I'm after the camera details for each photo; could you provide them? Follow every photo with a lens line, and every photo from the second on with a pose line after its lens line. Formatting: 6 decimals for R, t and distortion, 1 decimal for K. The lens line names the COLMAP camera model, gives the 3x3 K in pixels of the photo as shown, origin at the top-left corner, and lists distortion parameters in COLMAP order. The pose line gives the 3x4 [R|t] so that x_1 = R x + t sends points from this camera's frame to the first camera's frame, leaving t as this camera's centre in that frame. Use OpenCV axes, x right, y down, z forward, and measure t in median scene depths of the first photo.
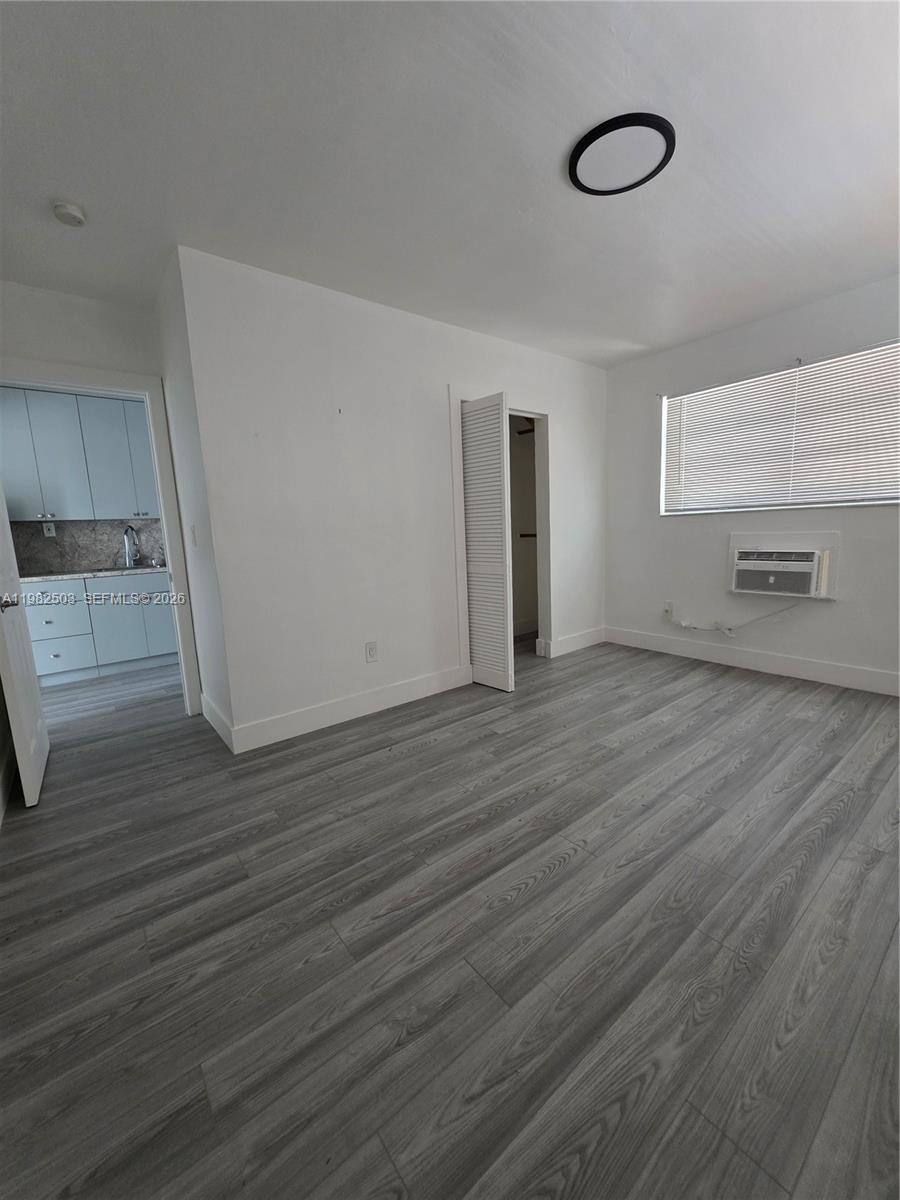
lens RADIAL K [[477.7, 0, 454.3], [0, 477.7, 600.9], [0, 0, 1]] dist [0.003405, 0.001983]
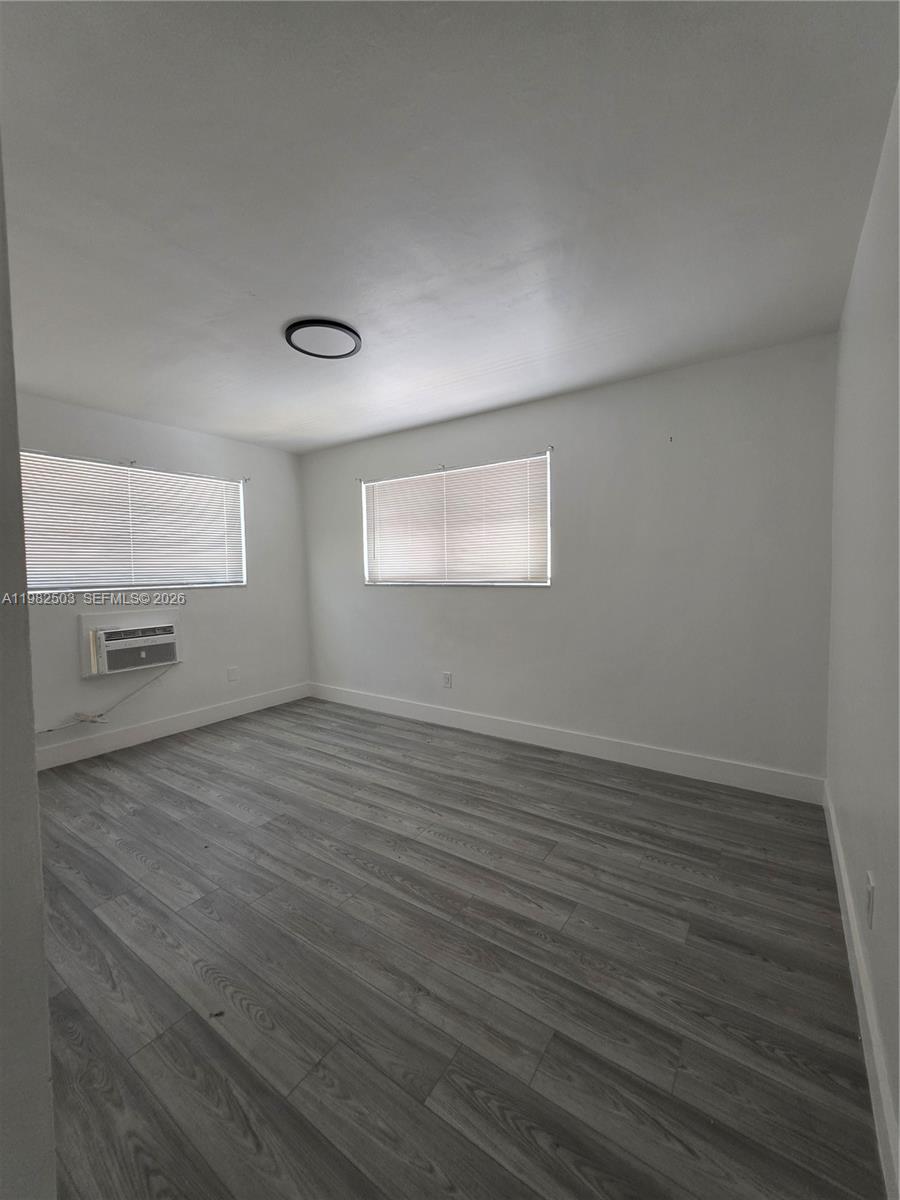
lens RADIAL K [[477.7, 0, 458.1], [0, 477.7, 601.4], [0, 0, 1]] dist [0.003405, 0.001983]
pose [[-0.293254, -0.020525, 0.955814, -0.965818], [0.170272, 0.982664, 0.073343, -0.203782], [-0.940749, 0.184256, -0.284676, 1.048133]]
